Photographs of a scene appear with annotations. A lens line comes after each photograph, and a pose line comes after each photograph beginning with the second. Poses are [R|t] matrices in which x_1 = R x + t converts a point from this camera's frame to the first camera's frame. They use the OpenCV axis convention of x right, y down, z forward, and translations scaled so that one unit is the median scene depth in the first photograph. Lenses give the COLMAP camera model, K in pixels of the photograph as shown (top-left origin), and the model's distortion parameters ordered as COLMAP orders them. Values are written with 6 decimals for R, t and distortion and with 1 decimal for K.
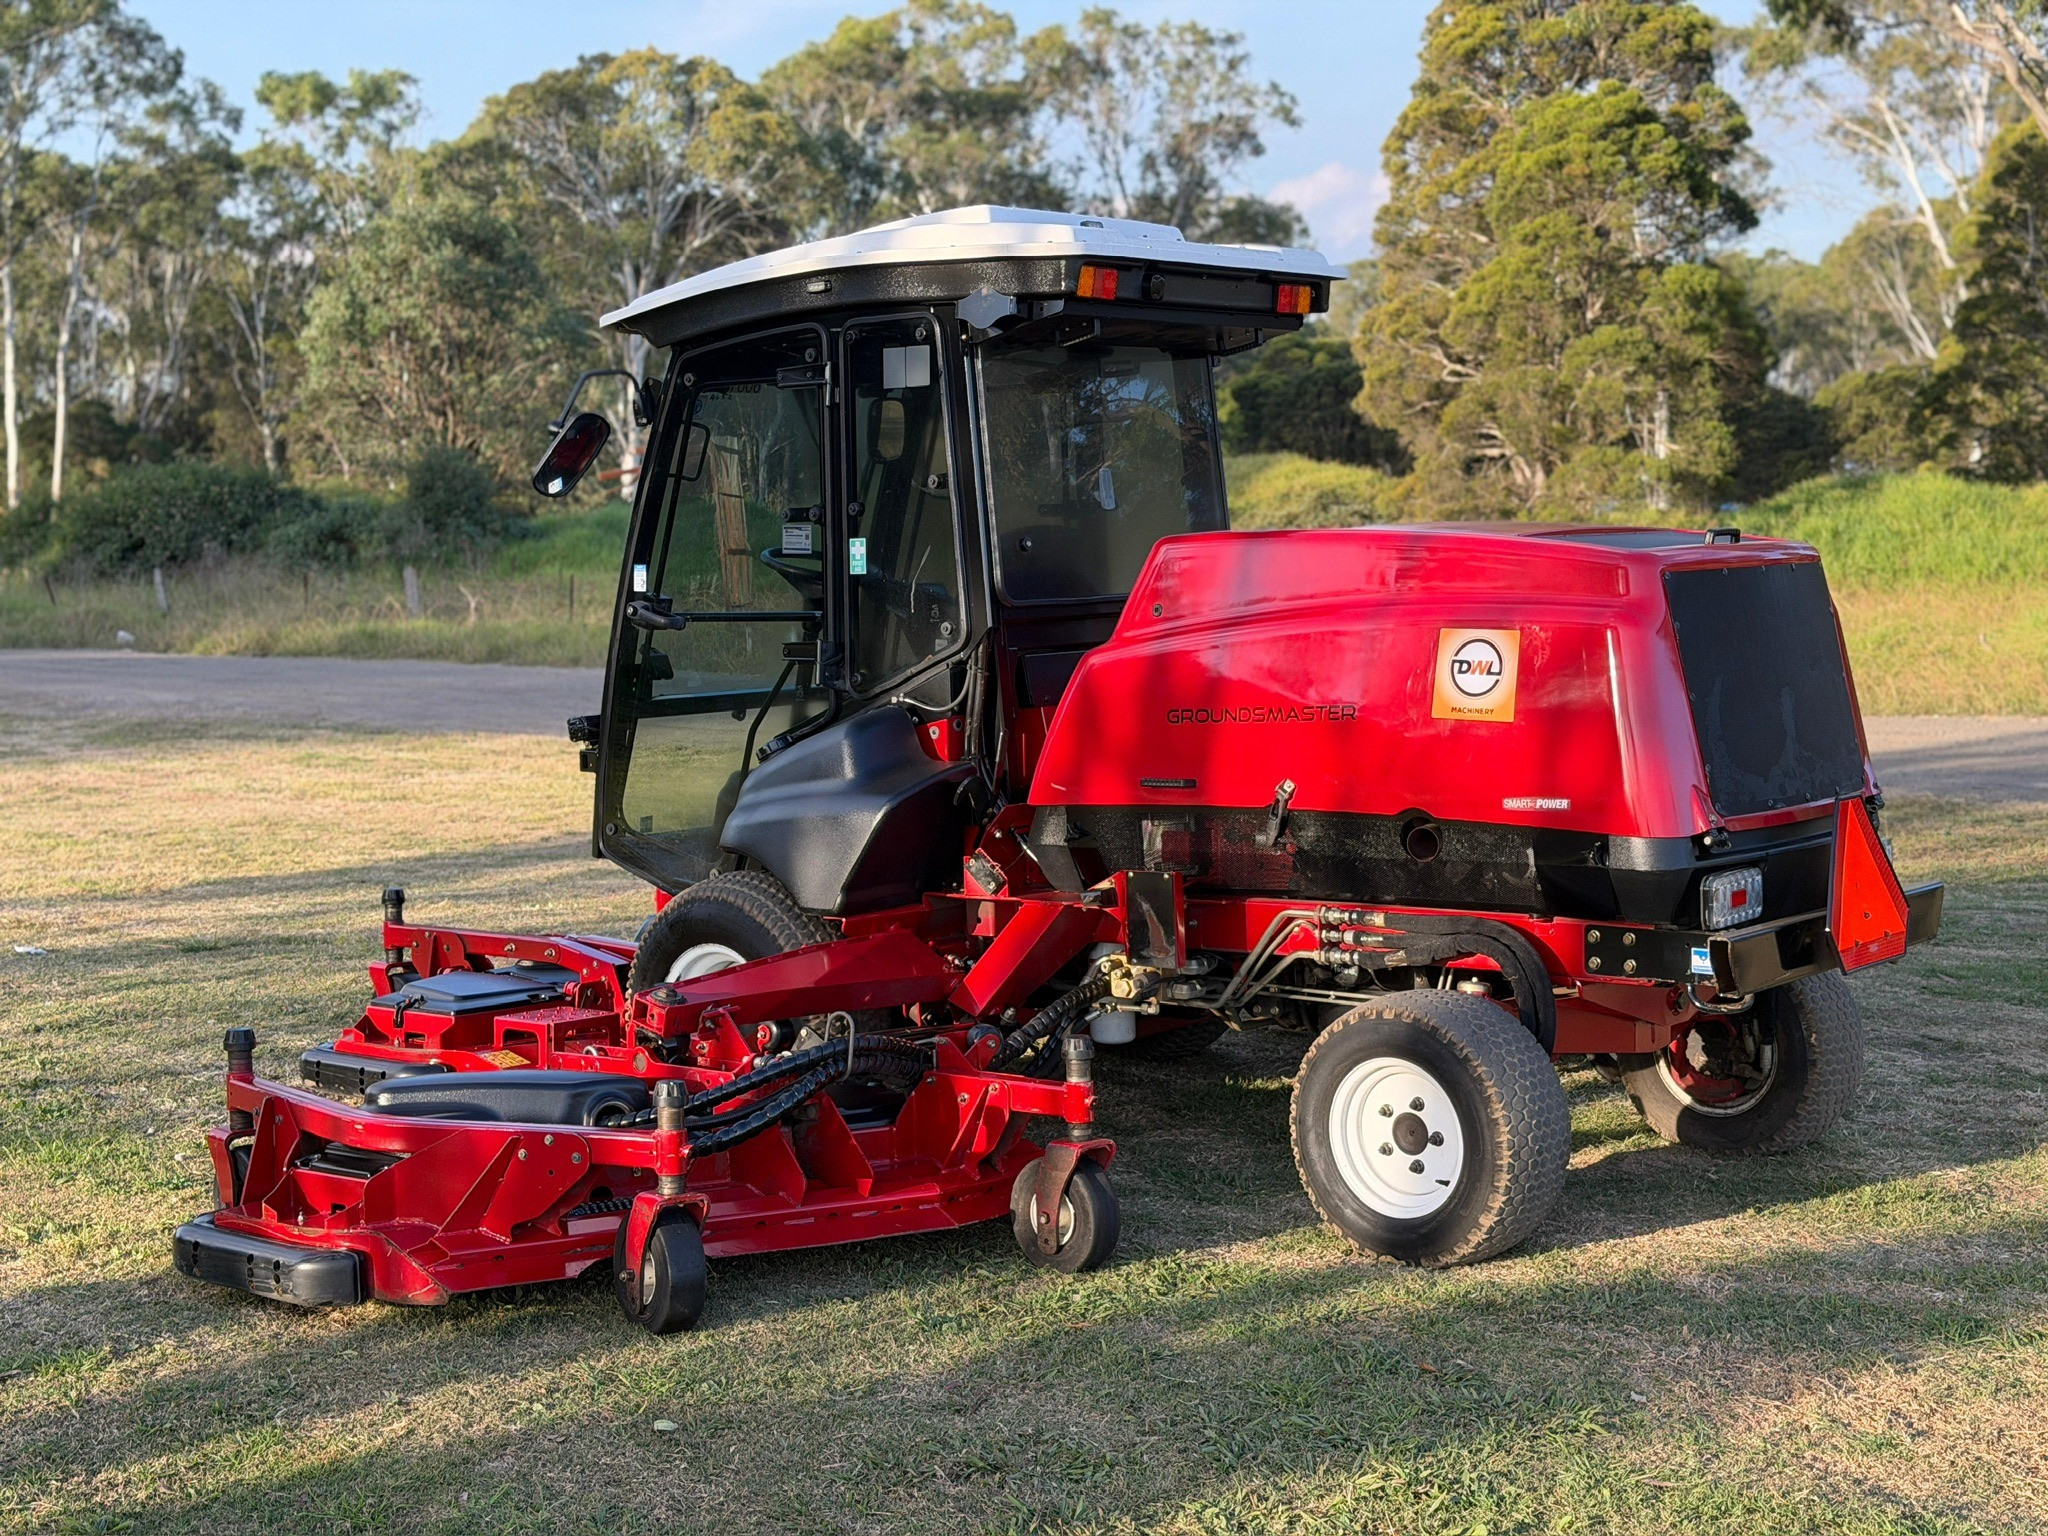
lens RADIAL K [[2865.8, 0, 1020.0], [0, 2865.8, 785.7], [0, 0, 1]] dist [0.227127, -0.650713]
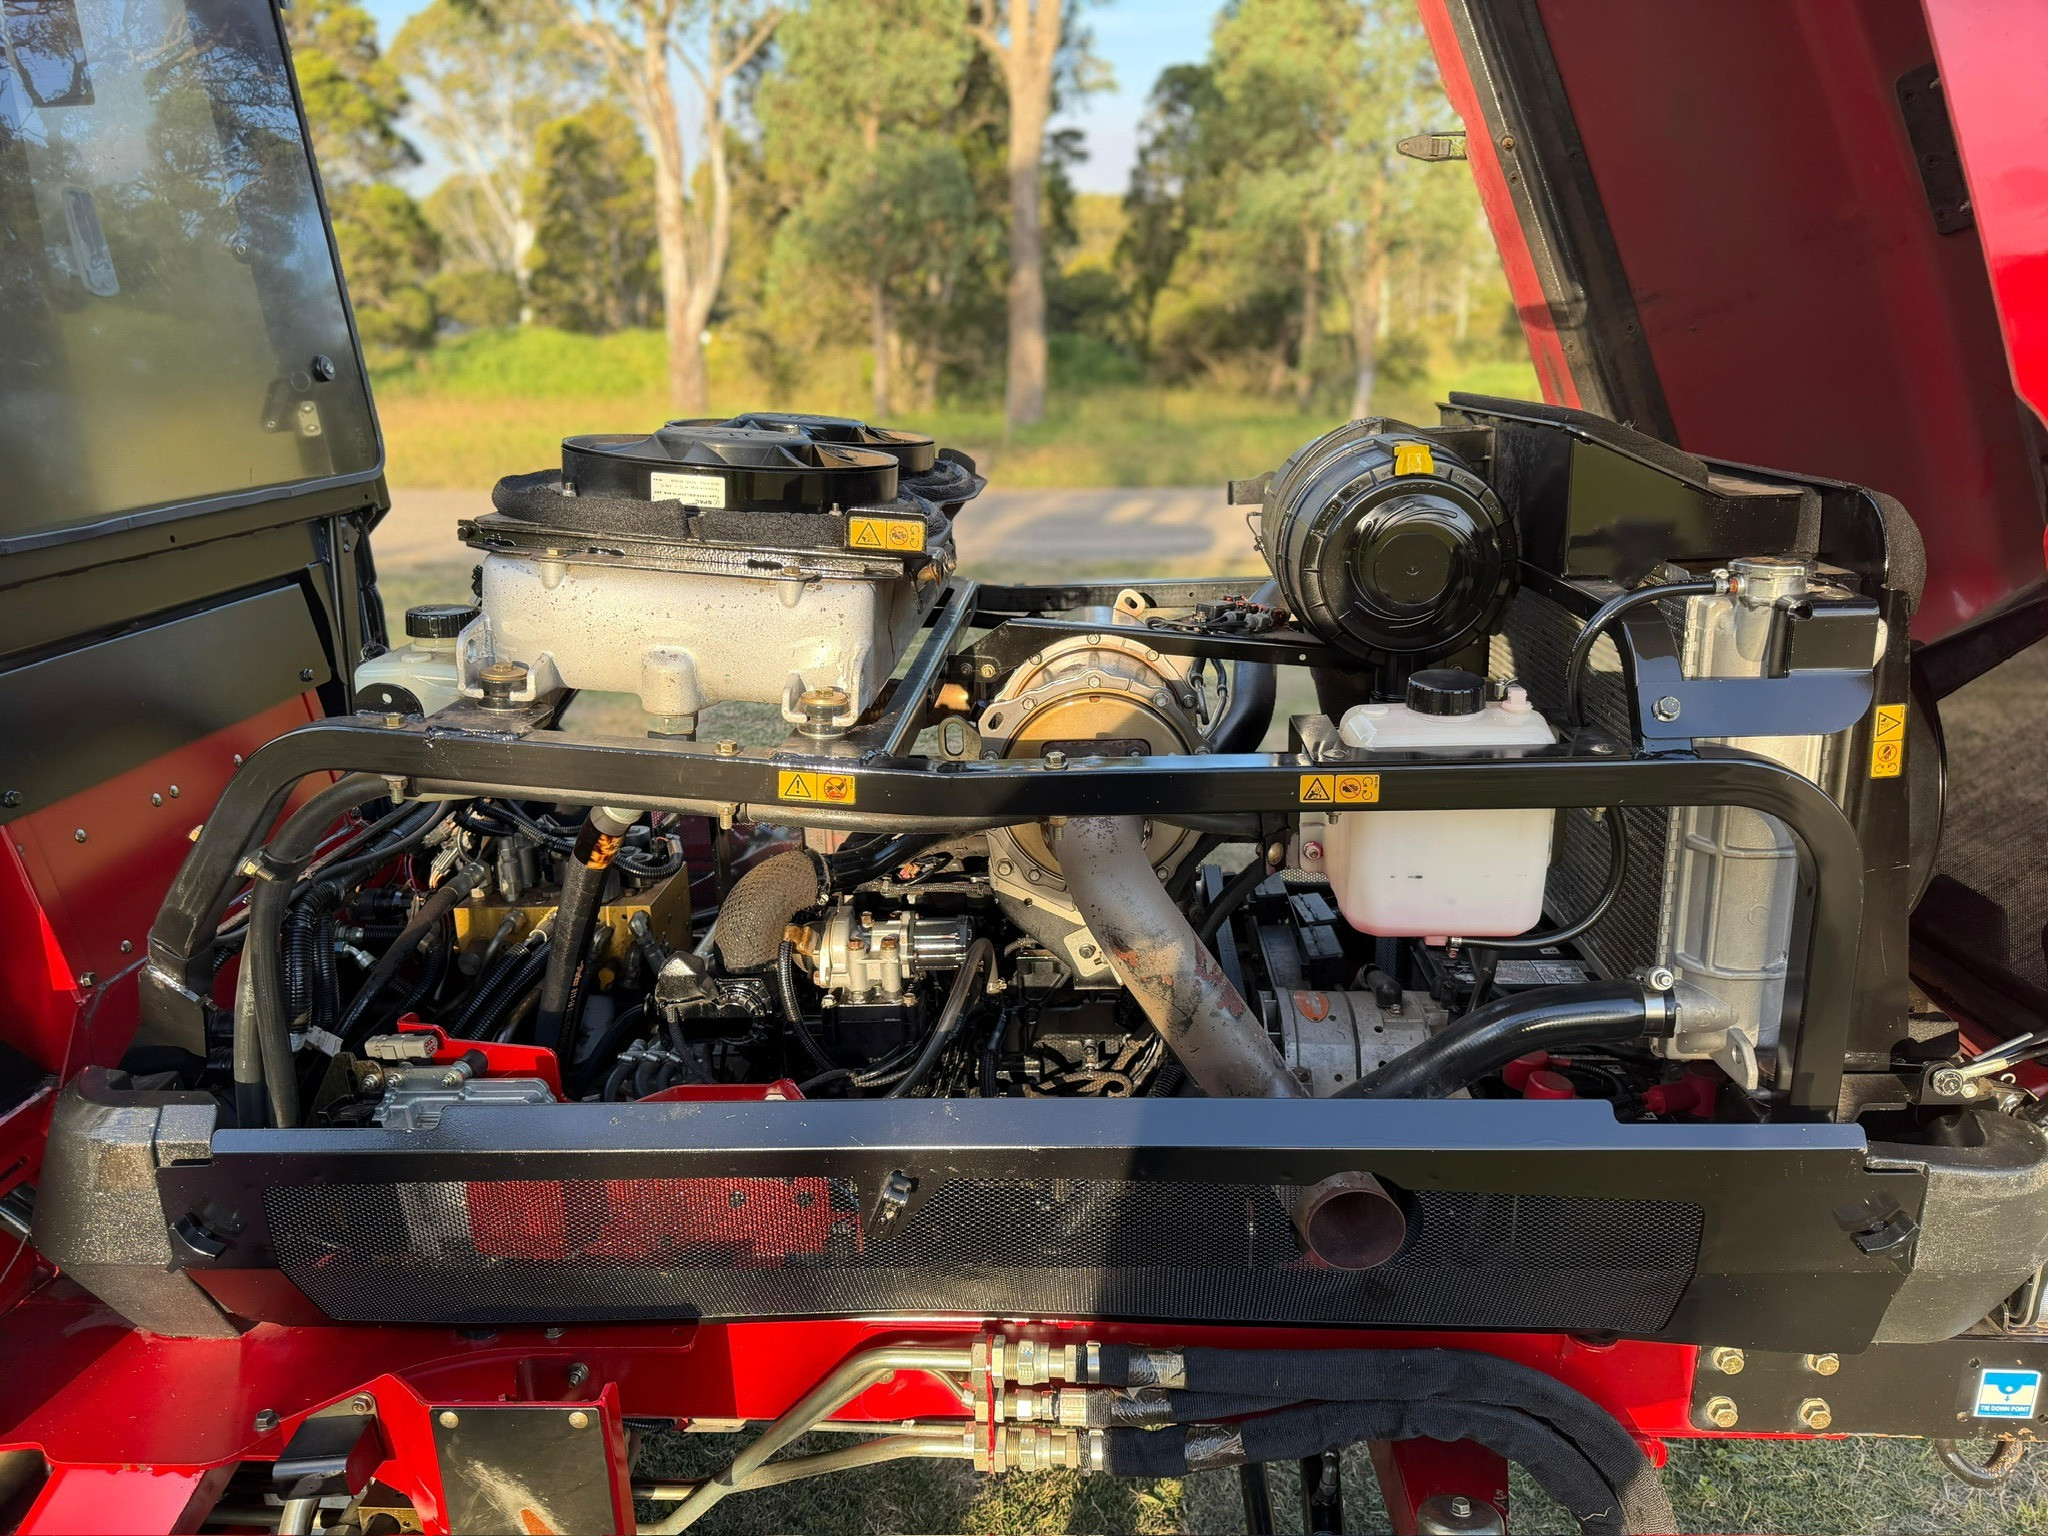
lens RADIAL K [[1442.8, 0, 1024.2], [0, 1442.8, 766.2], [0, 0, 1]] dist [0.065109, -0.079117]
pose [[0.796095, -0.147253, 0.586983, 0.000670], [0.039863, 0.980598, 0.191932, -0.012787], [-0.603857, -0.129397, 0.786519, 0.149240]]
